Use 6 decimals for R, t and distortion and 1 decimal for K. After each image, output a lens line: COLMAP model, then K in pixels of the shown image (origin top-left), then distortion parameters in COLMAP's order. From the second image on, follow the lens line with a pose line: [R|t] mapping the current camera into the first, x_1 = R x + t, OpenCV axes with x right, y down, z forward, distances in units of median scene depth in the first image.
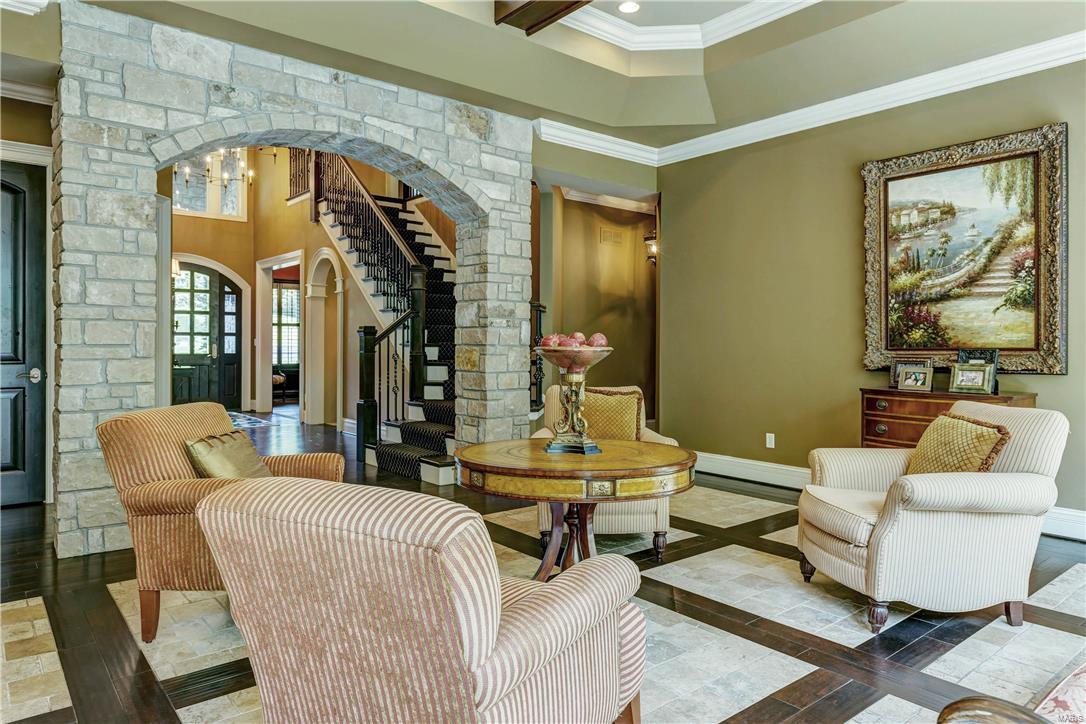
lens RADIAL K [[702.6, 0, 543.8], [0, 702.6, 346.6], [0, 0, 1]] dist [0.005265, 0.000255]
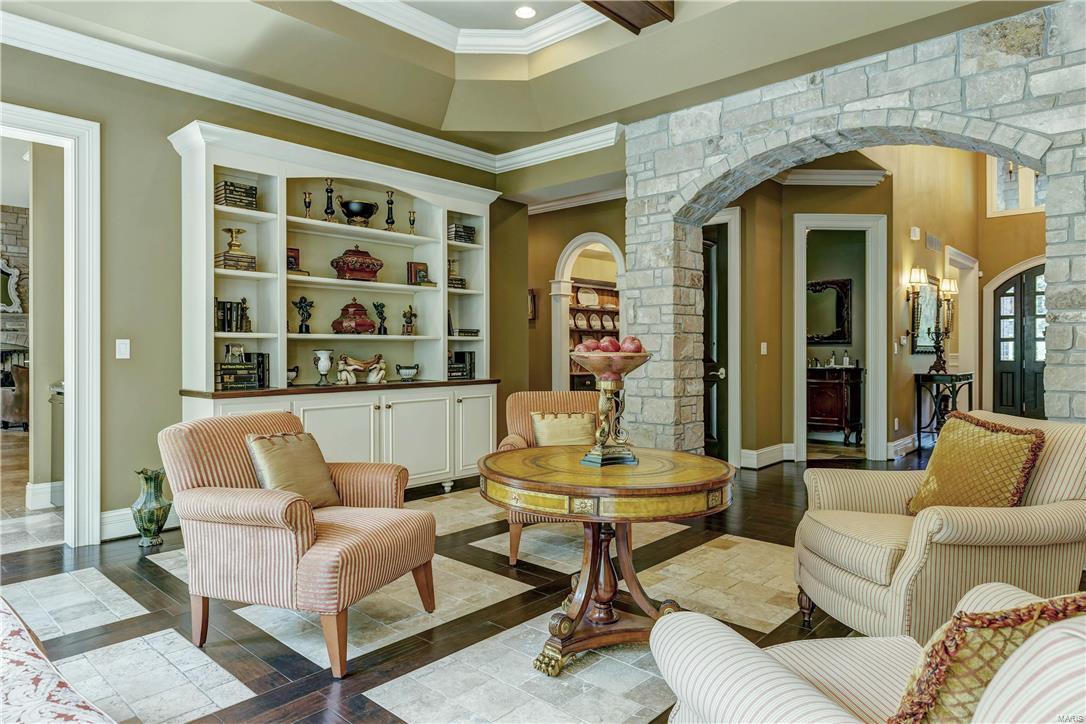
lens RADIAL K [[665.7, 0, 544.1], [0, 665.7, 348.3], [0, 0, 1]] dist [-0.004044, -0.000338]
pose [[0.134603, -0.006235, -0.990880, 0.612035], [-0.001402, 0.999978, -0.006483, 0.000520], [0.990899, 0.002262, 0.134591, 0.530046]]
